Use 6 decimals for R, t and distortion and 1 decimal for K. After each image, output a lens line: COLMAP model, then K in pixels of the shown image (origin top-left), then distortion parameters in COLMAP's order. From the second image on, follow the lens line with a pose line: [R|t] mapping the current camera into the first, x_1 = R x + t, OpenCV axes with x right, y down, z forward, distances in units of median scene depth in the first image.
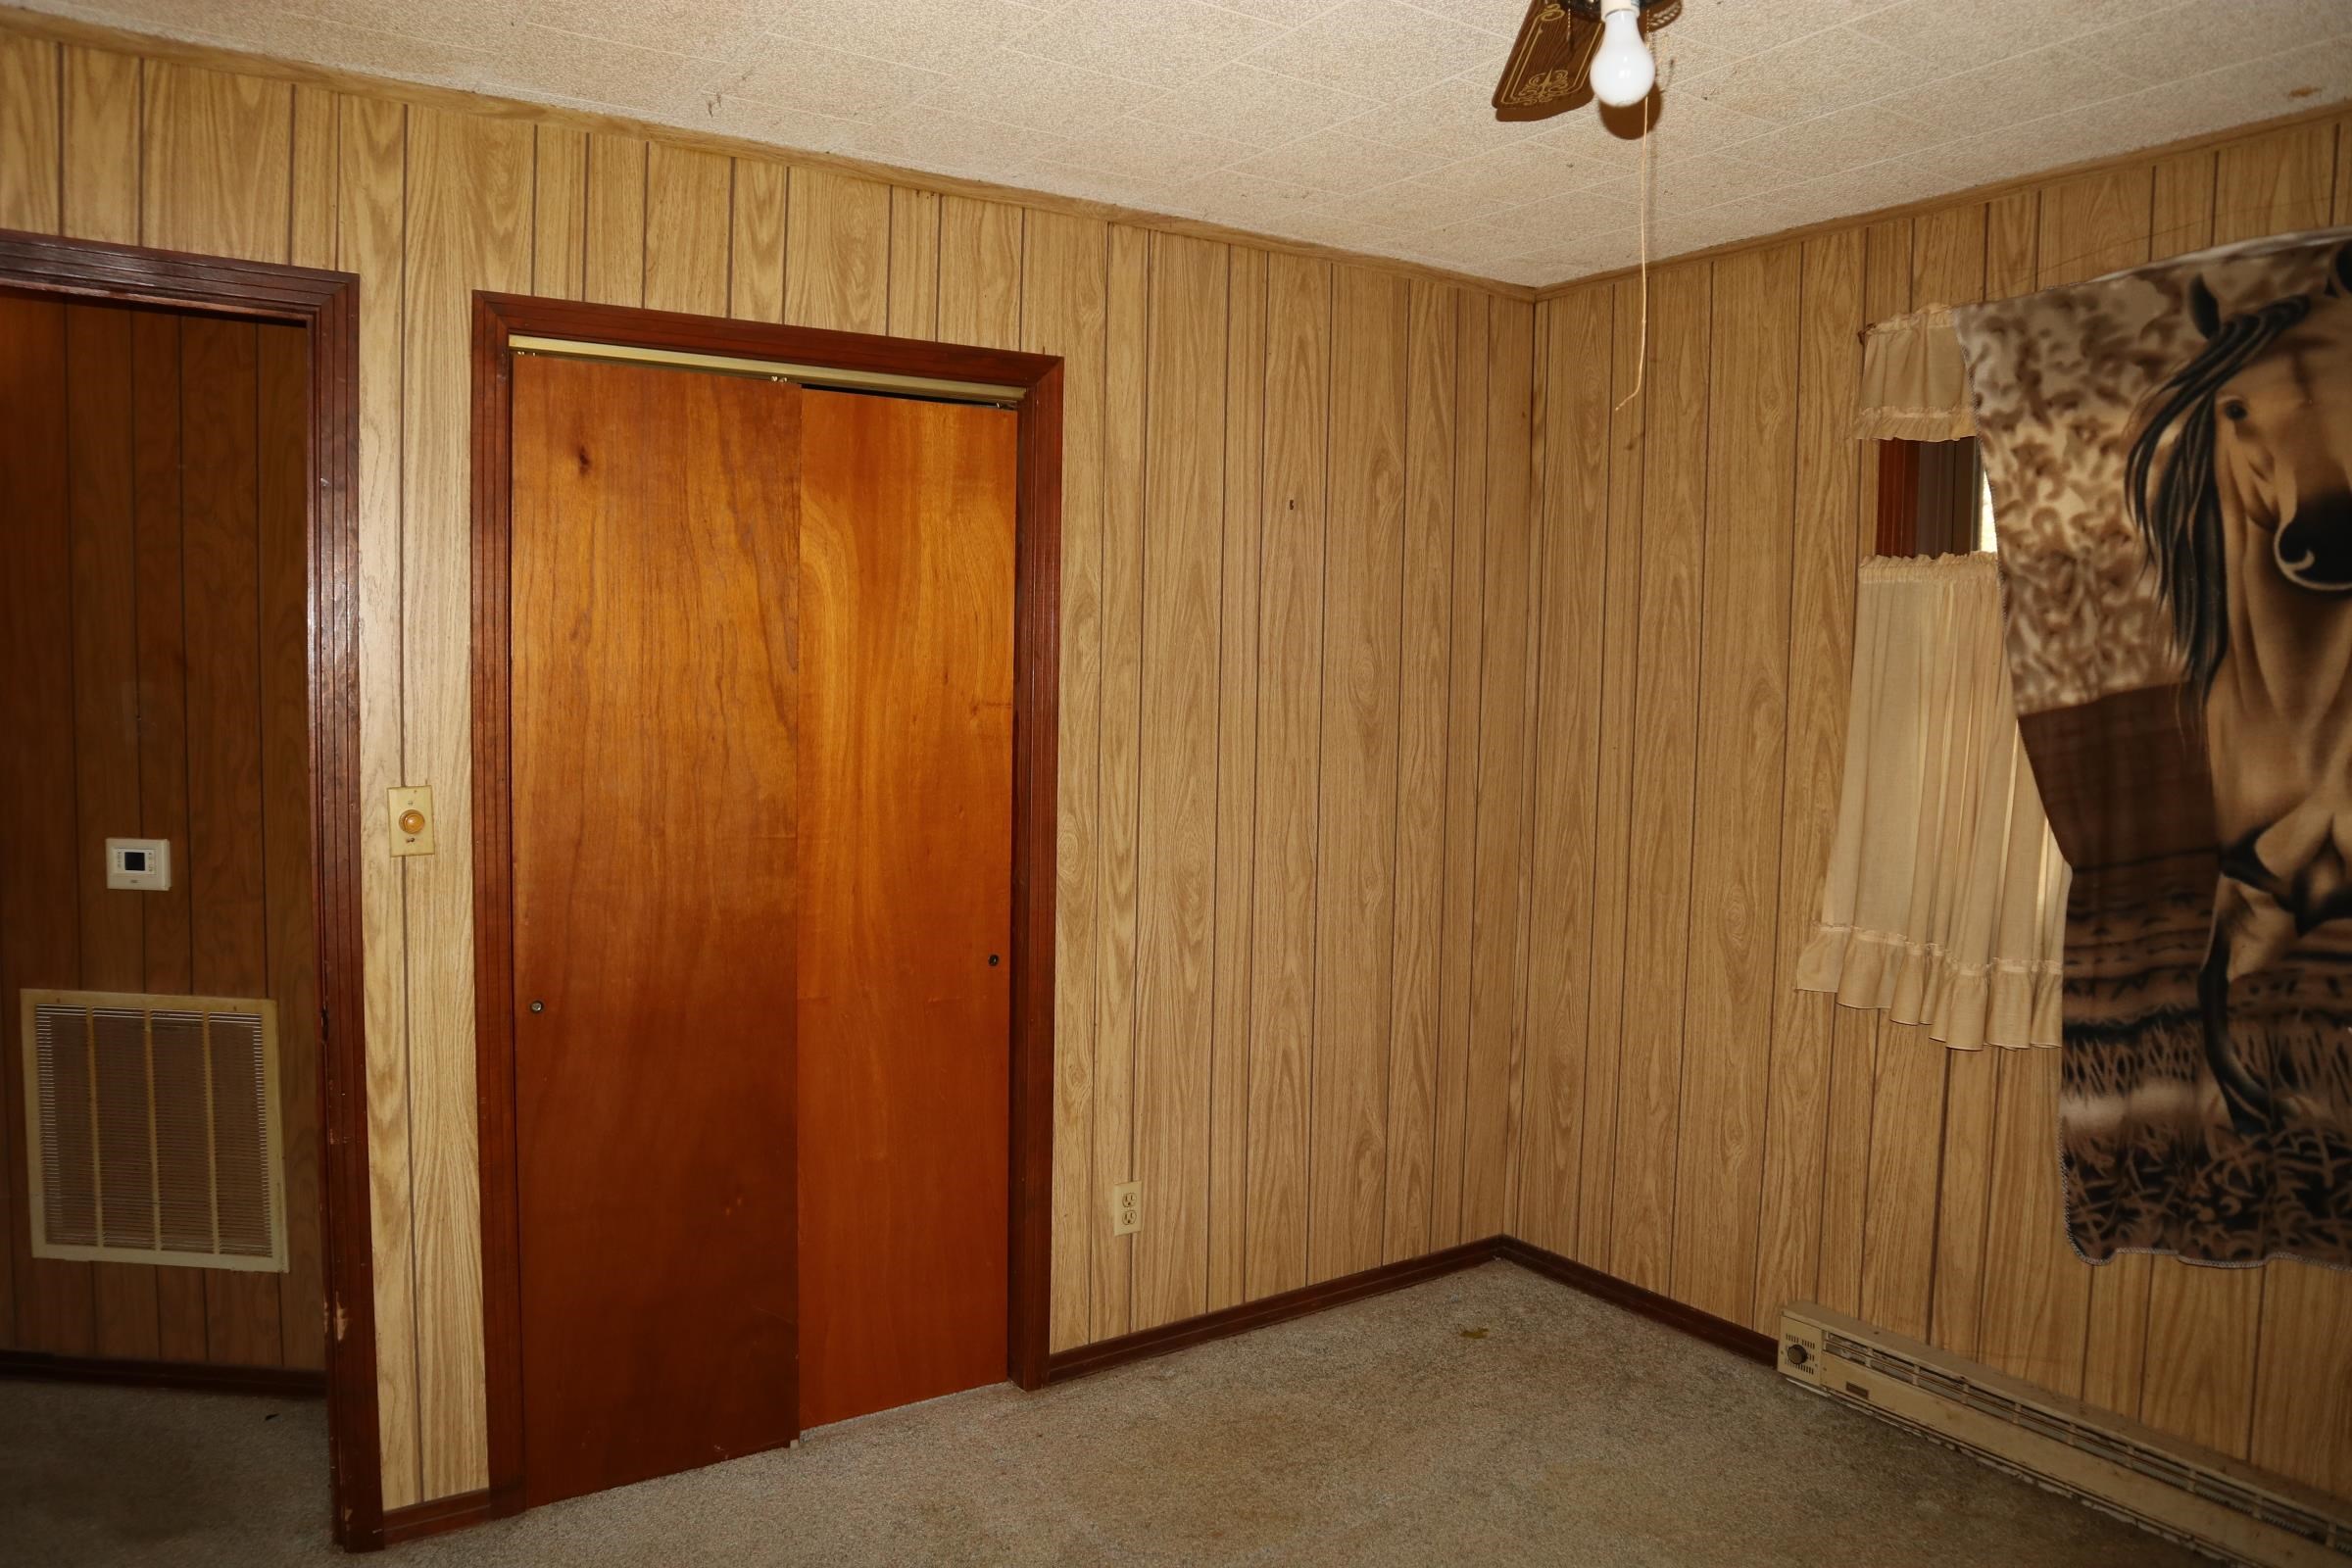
lens RADIAL K [[1794.0, 0, 1176.0], [0, 1794.0, 784.0], [0, 0, 1]] dist [-0.005338, 0.005230]
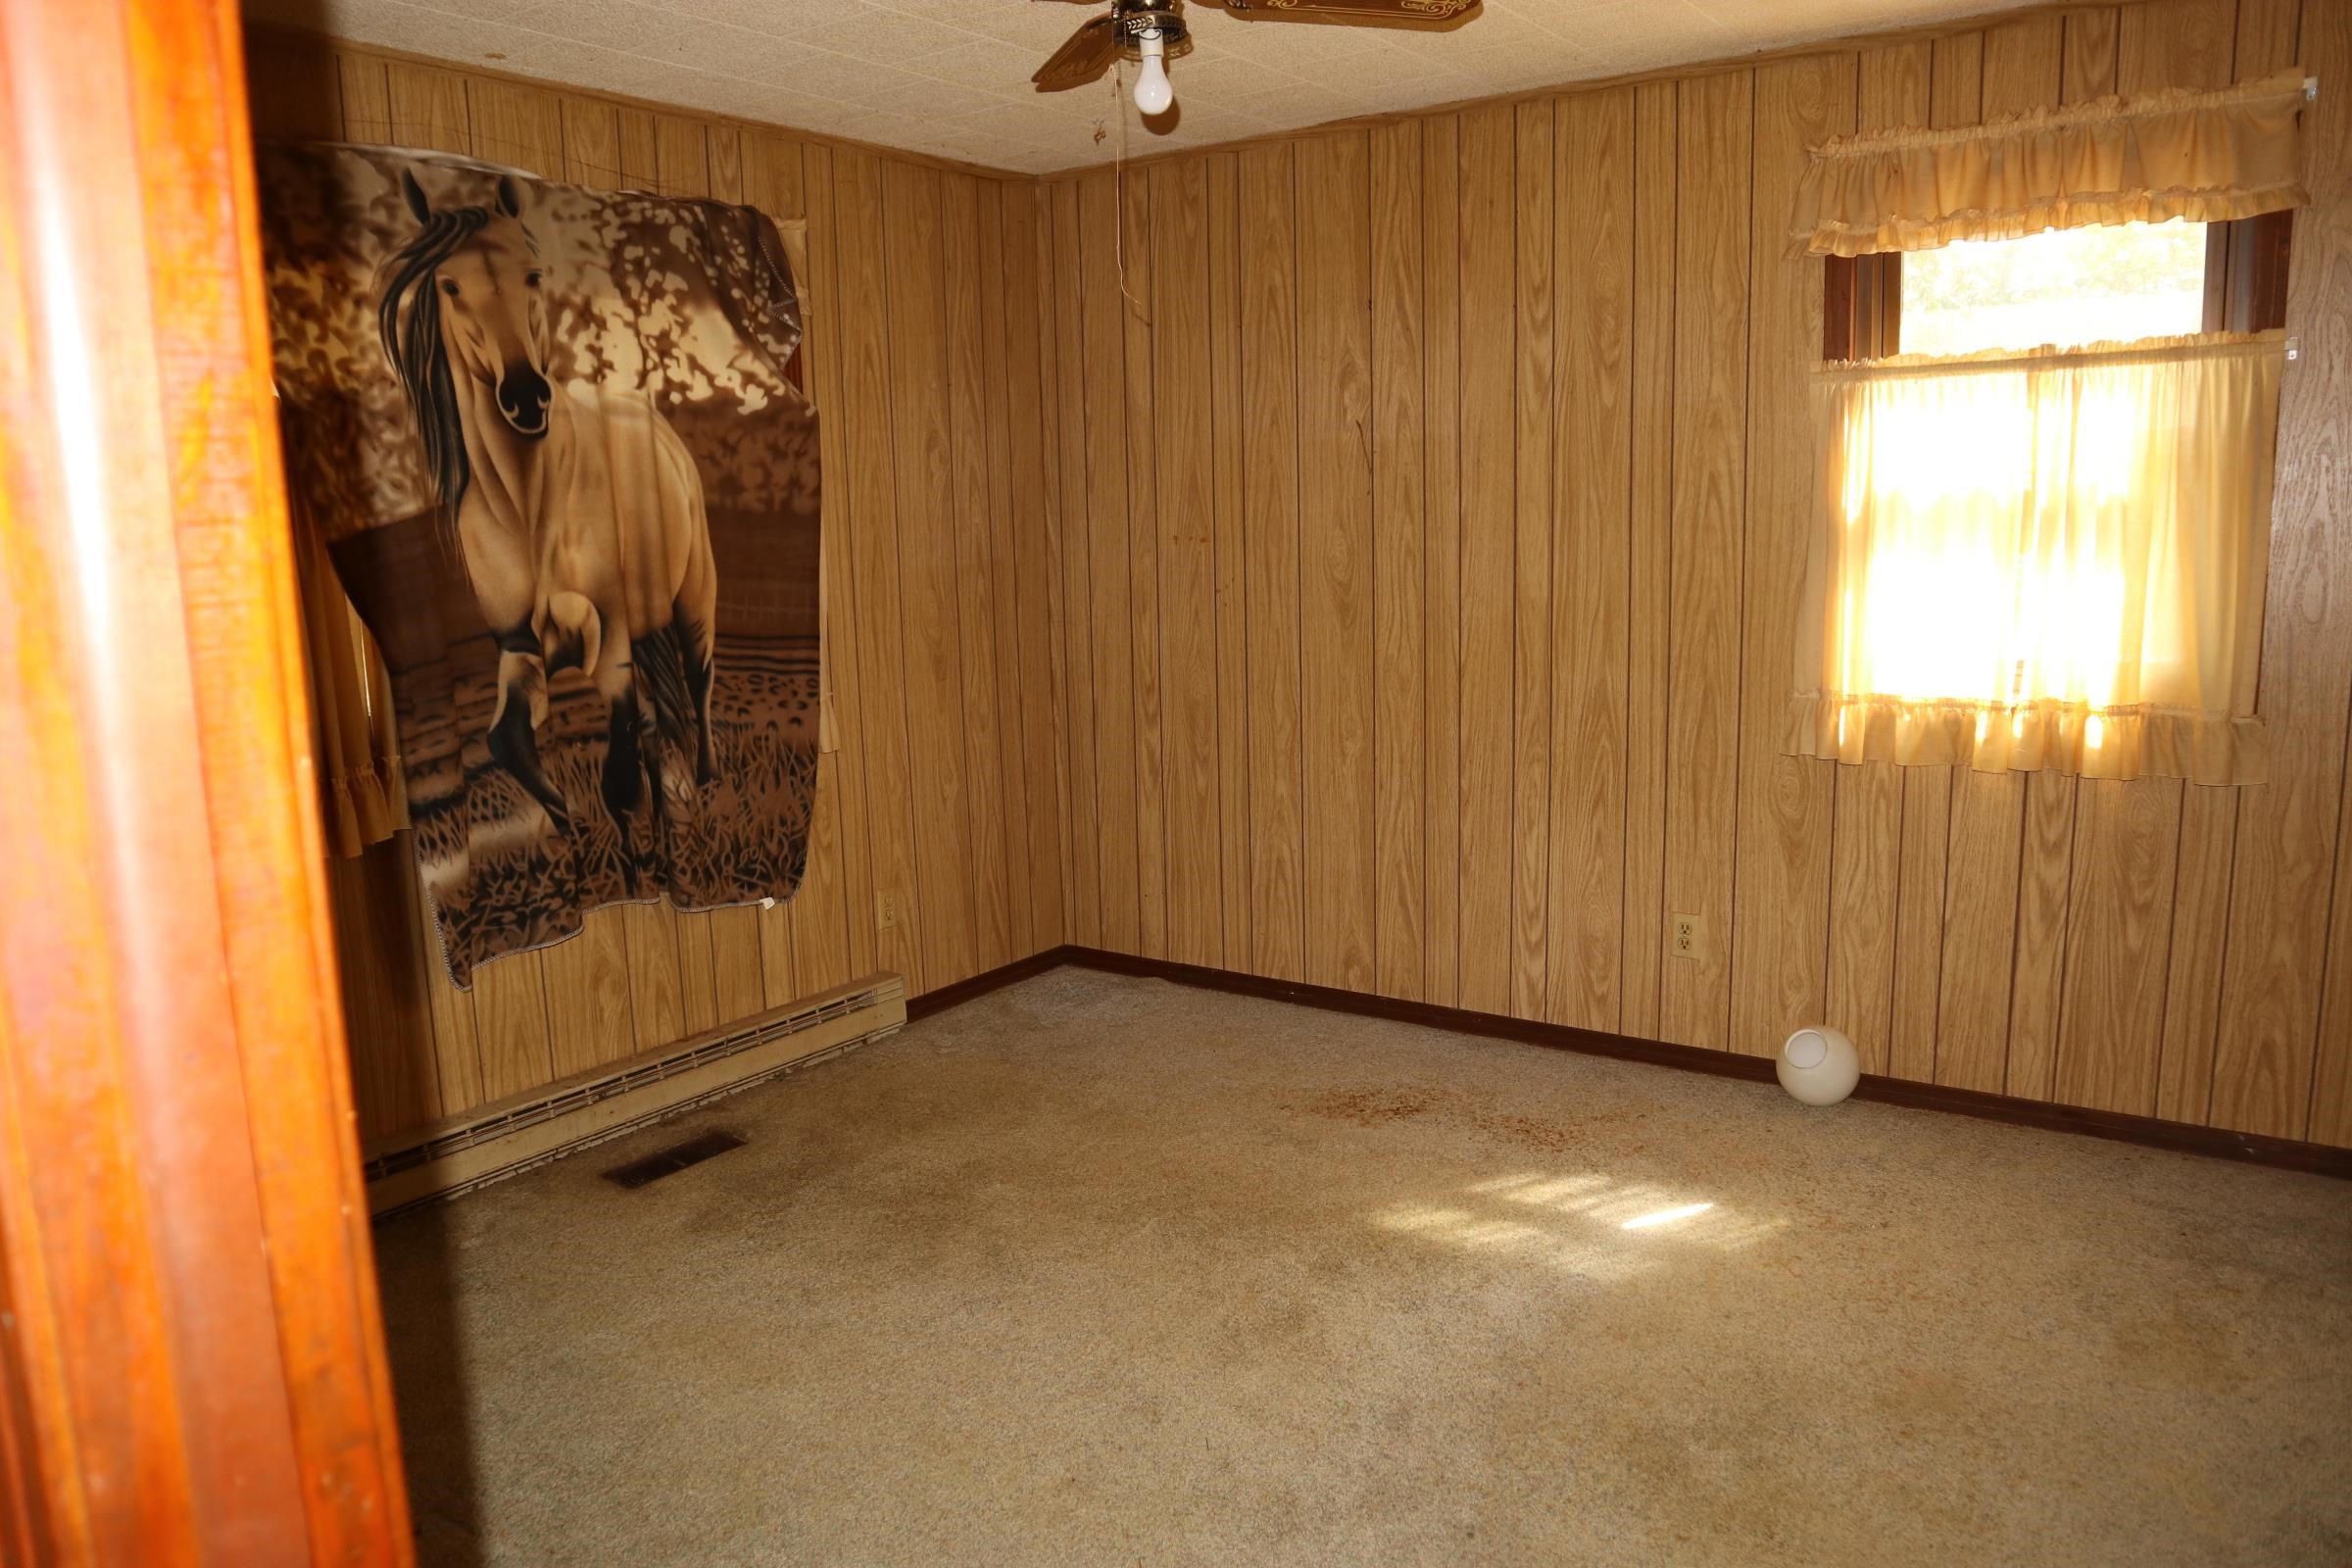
lens RADIAL K [[1794.0, 0, 1176.0], [0, 1794.0, 784.0], [0, 0, 1]] dist [-0.005338, 0.005230]
pose [[-0.380795, -0.141263, 0.913805, -0.793292], [0.100532, 0.976078, 0.192783, -0.057085], [-0.919178, 0.165278, -0.357484, 1.013565]]
